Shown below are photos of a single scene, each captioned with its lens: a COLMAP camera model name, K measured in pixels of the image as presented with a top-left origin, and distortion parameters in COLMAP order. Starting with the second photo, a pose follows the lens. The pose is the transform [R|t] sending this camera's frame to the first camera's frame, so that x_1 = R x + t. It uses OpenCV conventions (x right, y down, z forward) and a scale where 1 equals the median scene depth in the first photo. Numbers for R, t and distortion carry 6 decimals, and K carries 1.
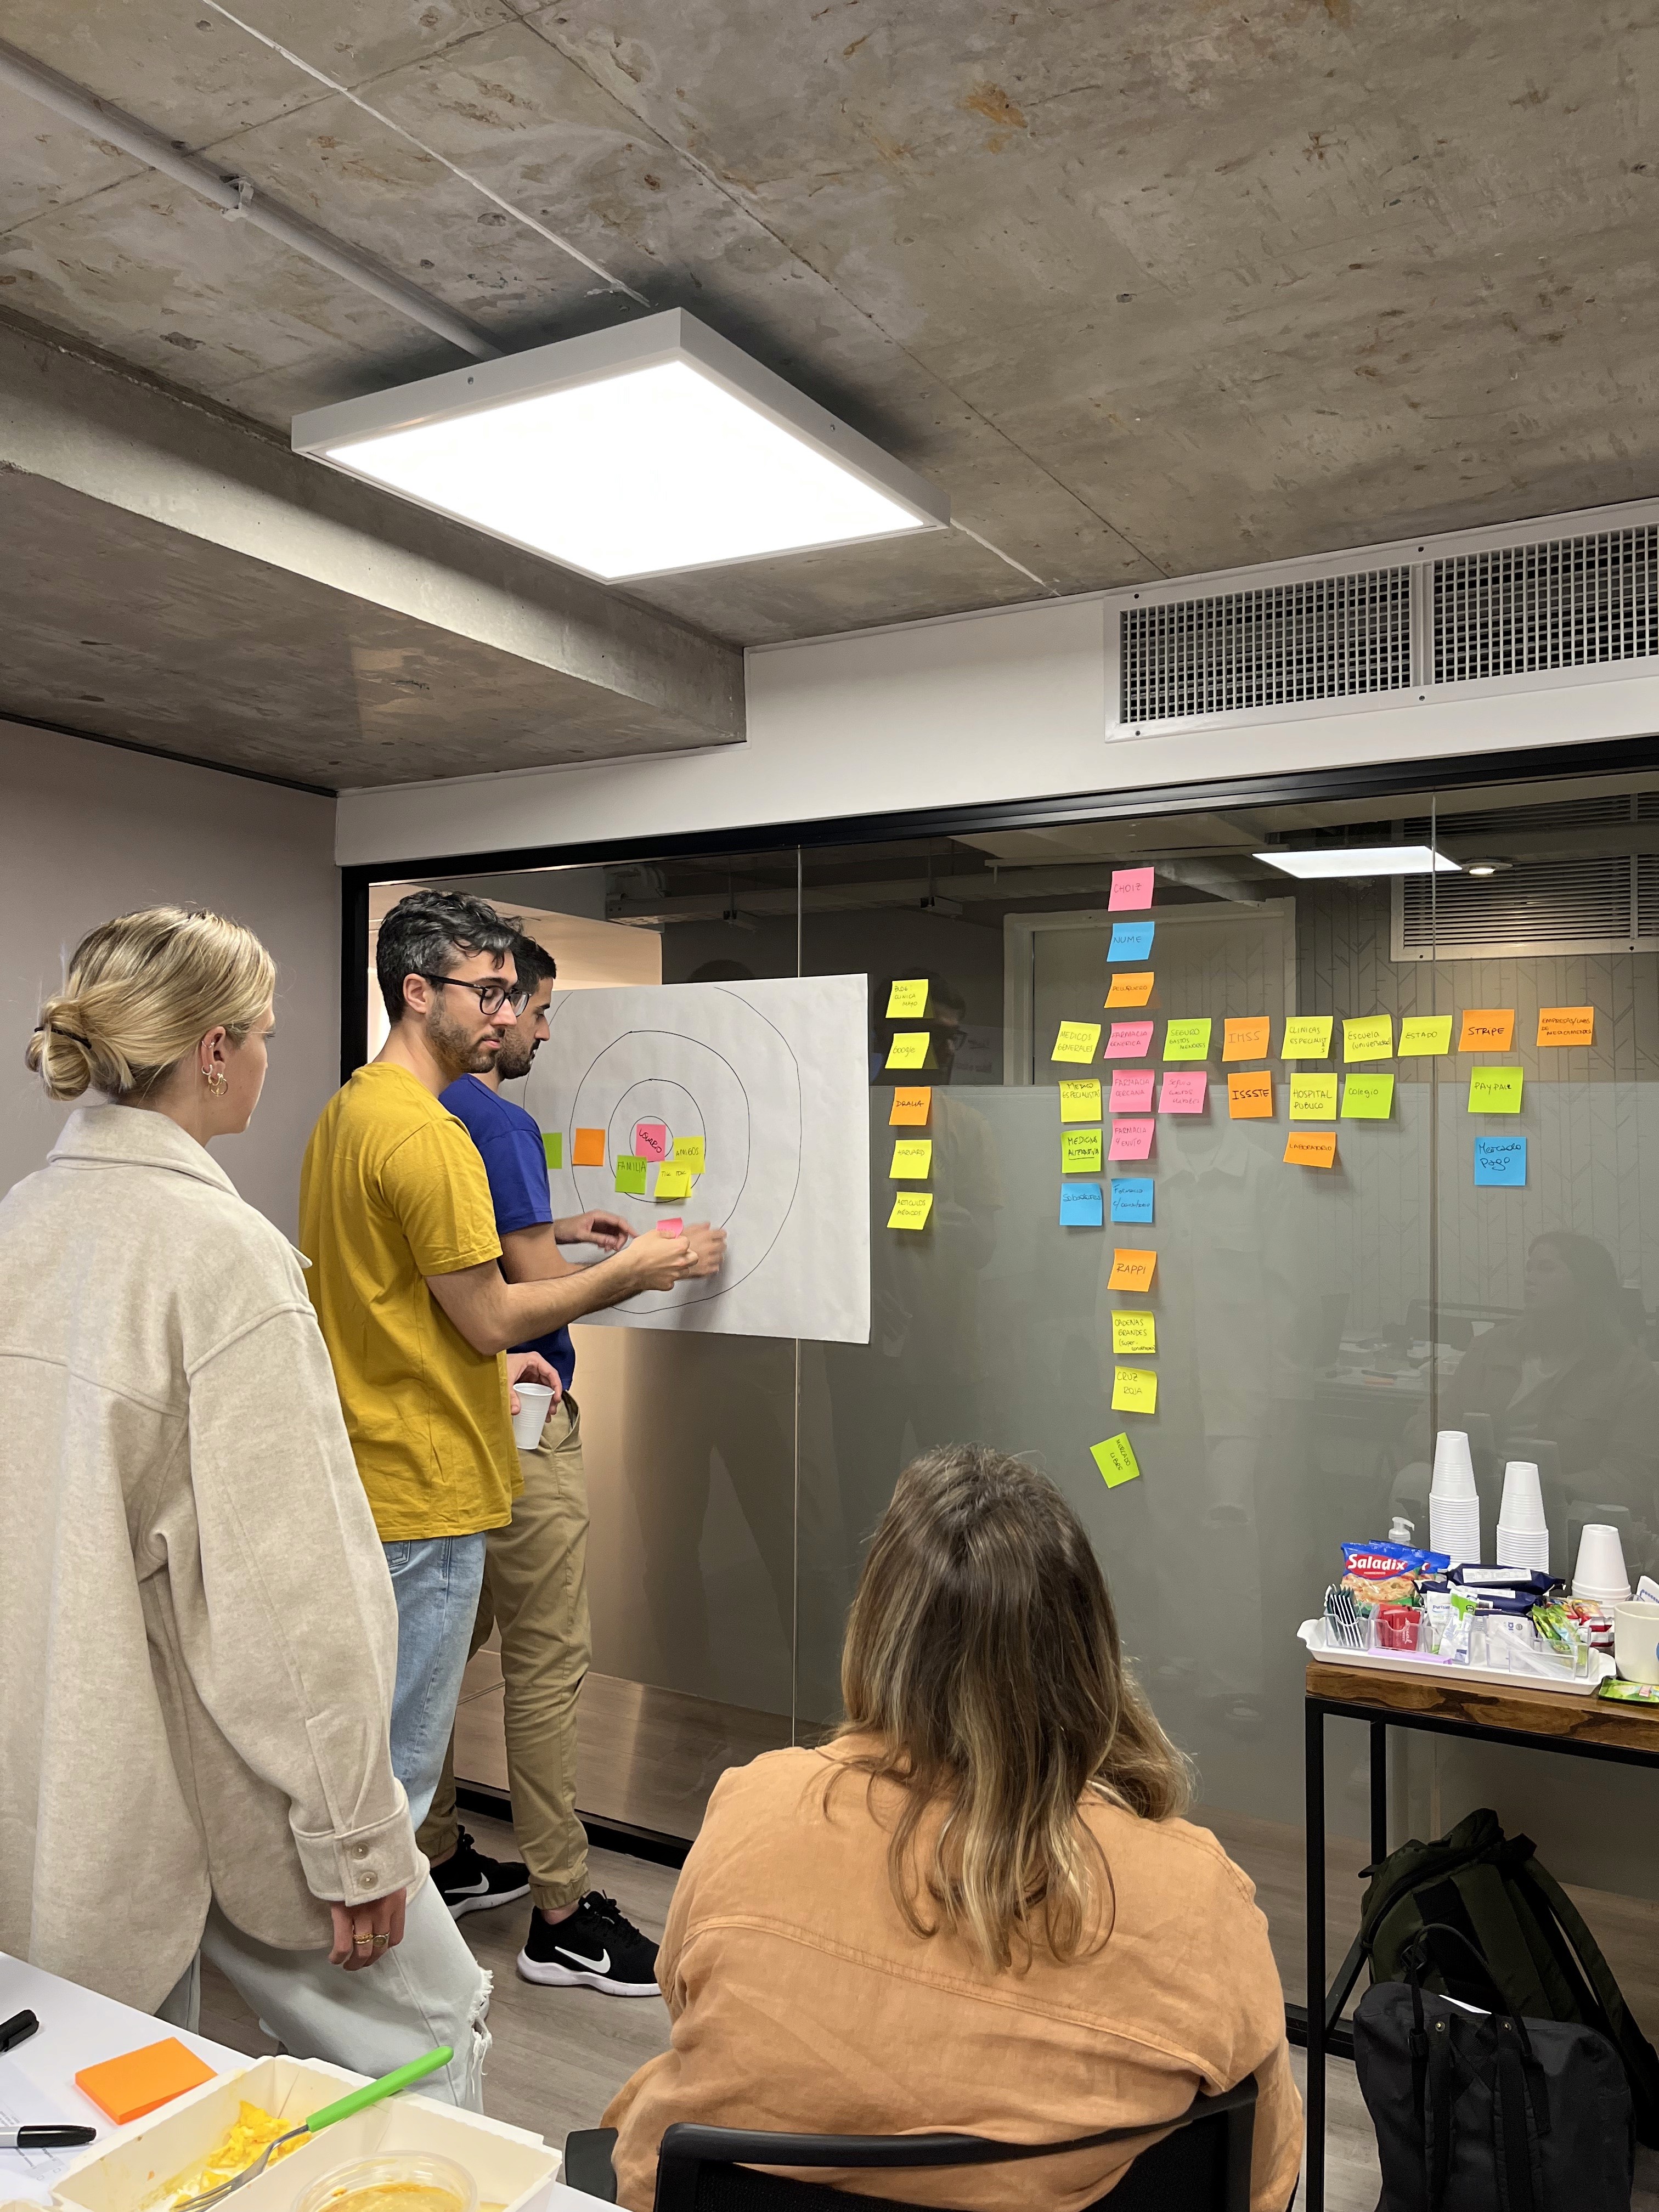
lens RADIAL K [[1692.5, 0, 829.5], [0, 1692.5, 1106.0], [0, 0, 1]] dist [0.003104, 0.001830]
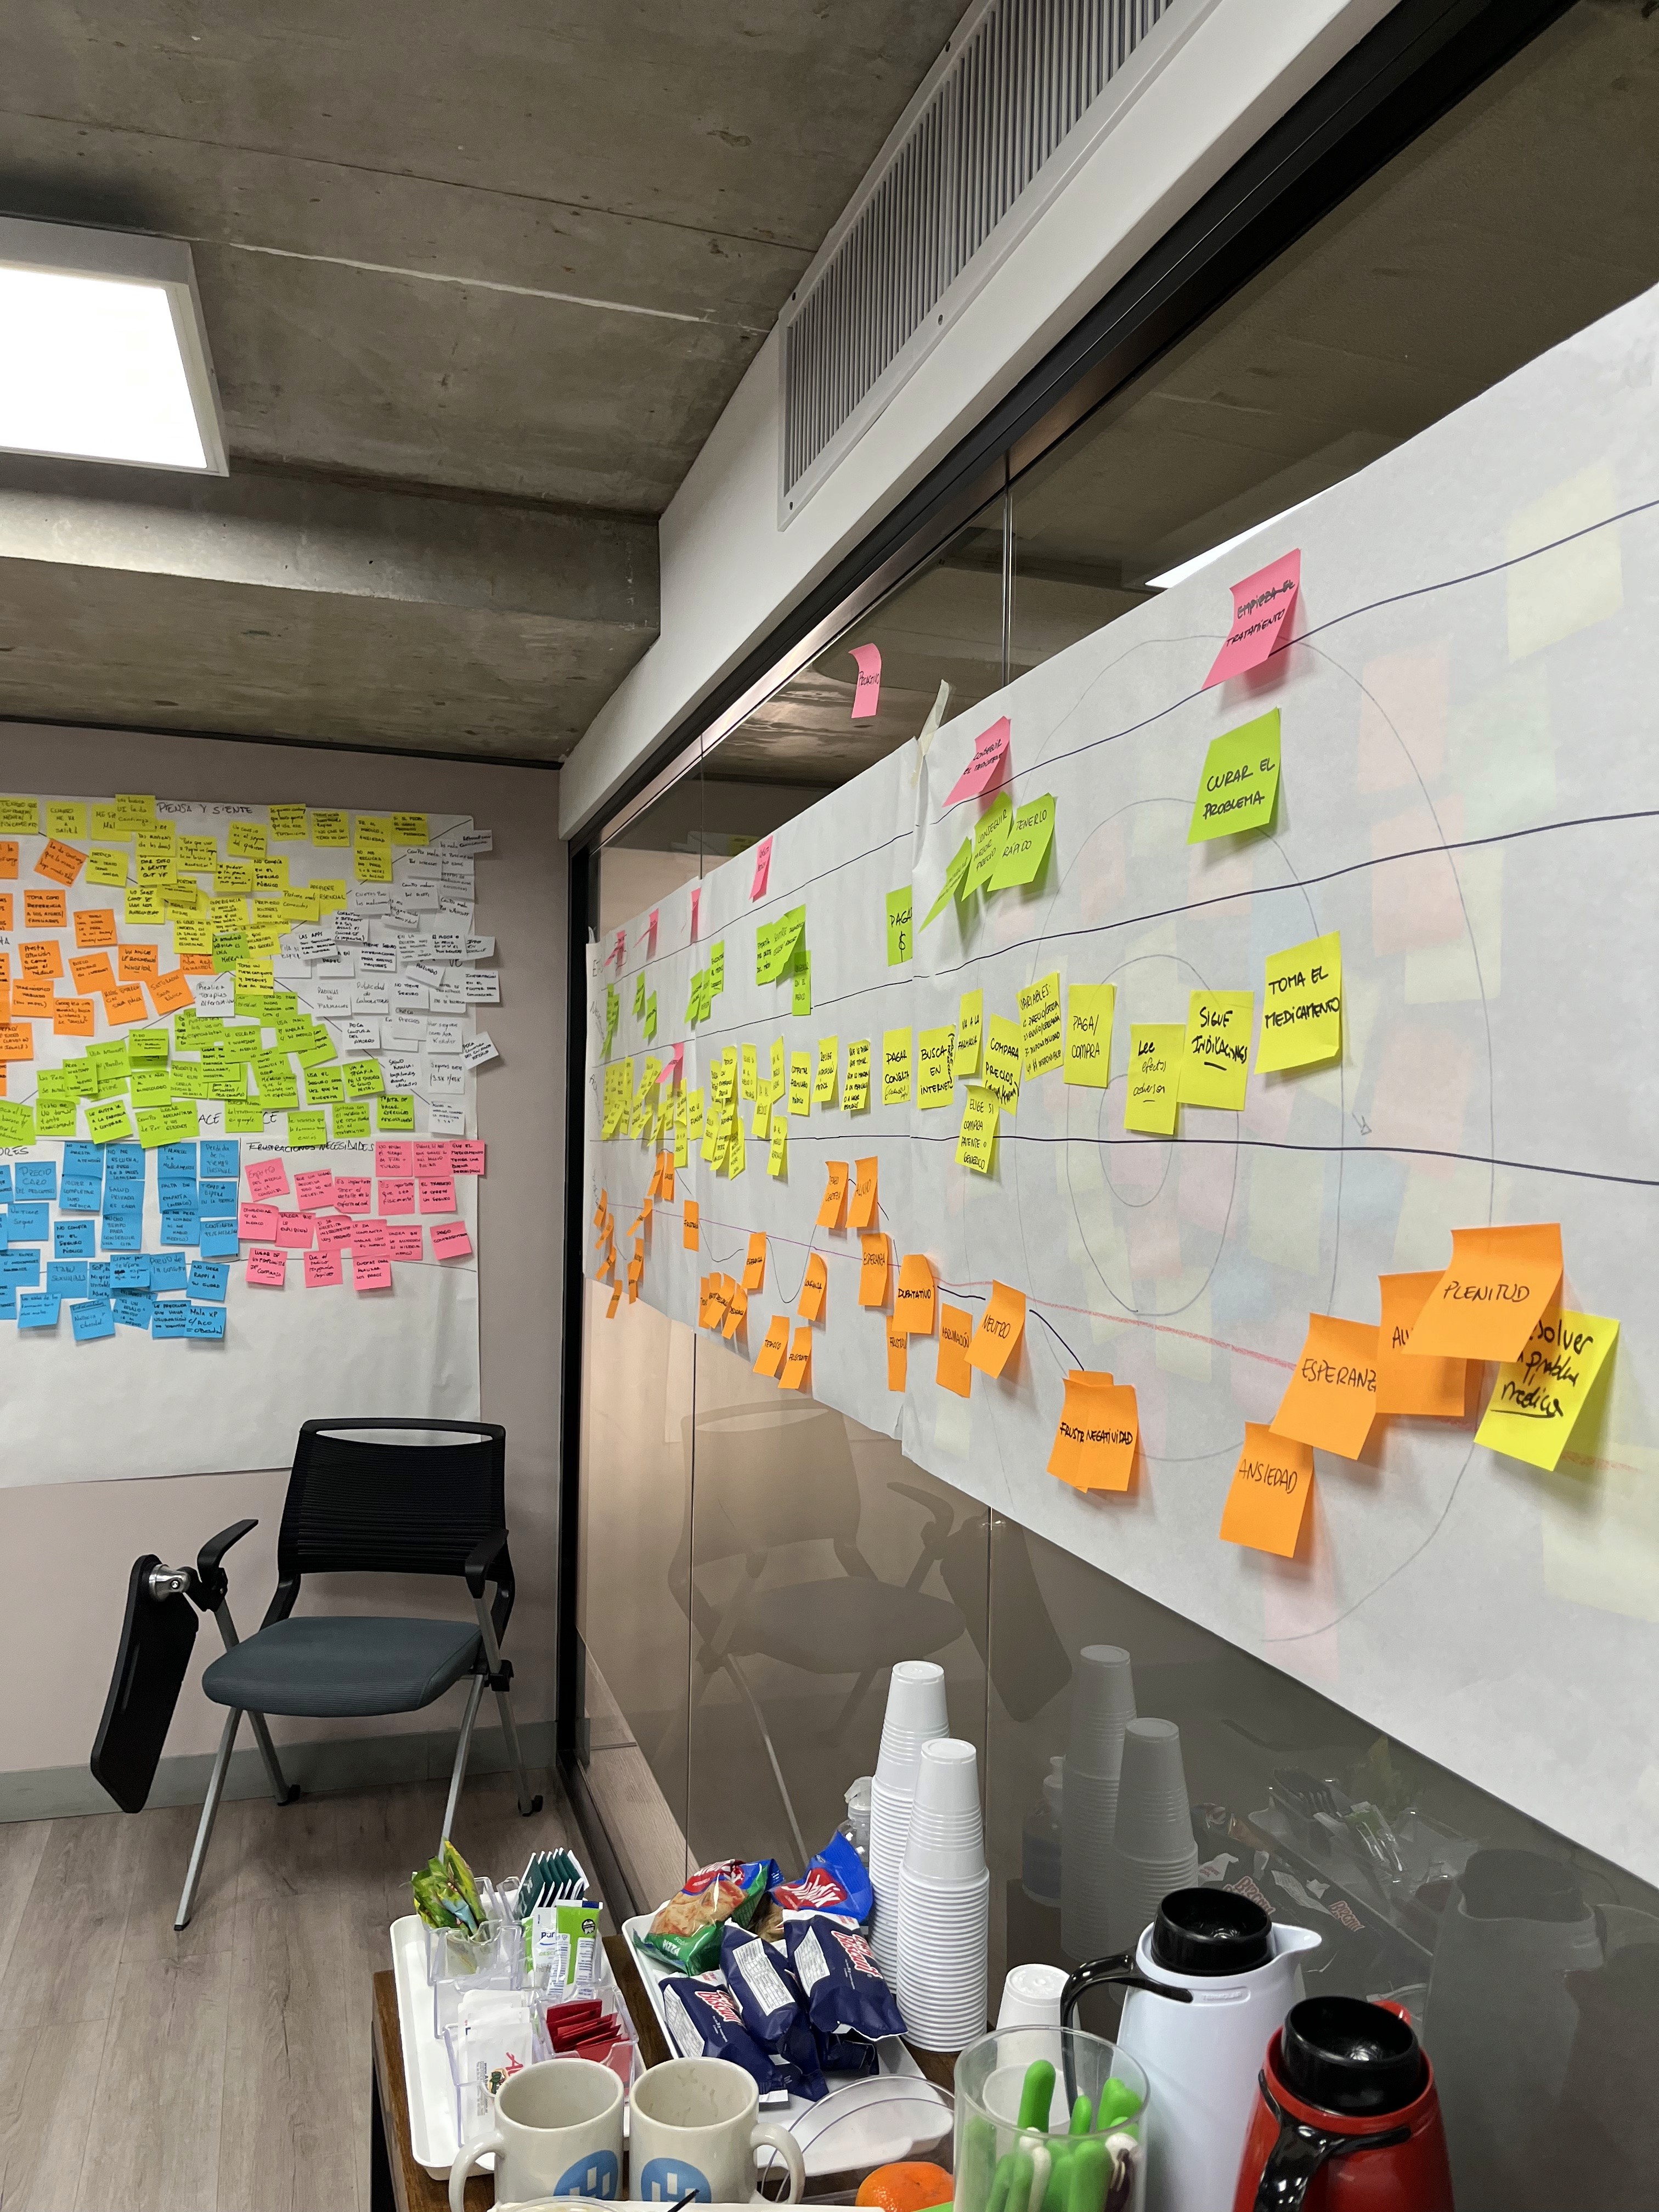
lens RADIAL K [[1692.5, 0, 829.5], [0, 1692.5, 1106.0], [0, 0, 1]] dist [0.003104, 0.001830]
pose [[0.737567, 0.006442, -0.675243, 0.615988], [-0.007762, 0.999969, 0.001062, 0.008418], [0.675229, 0.004458, 0.737595, 0.518362]]
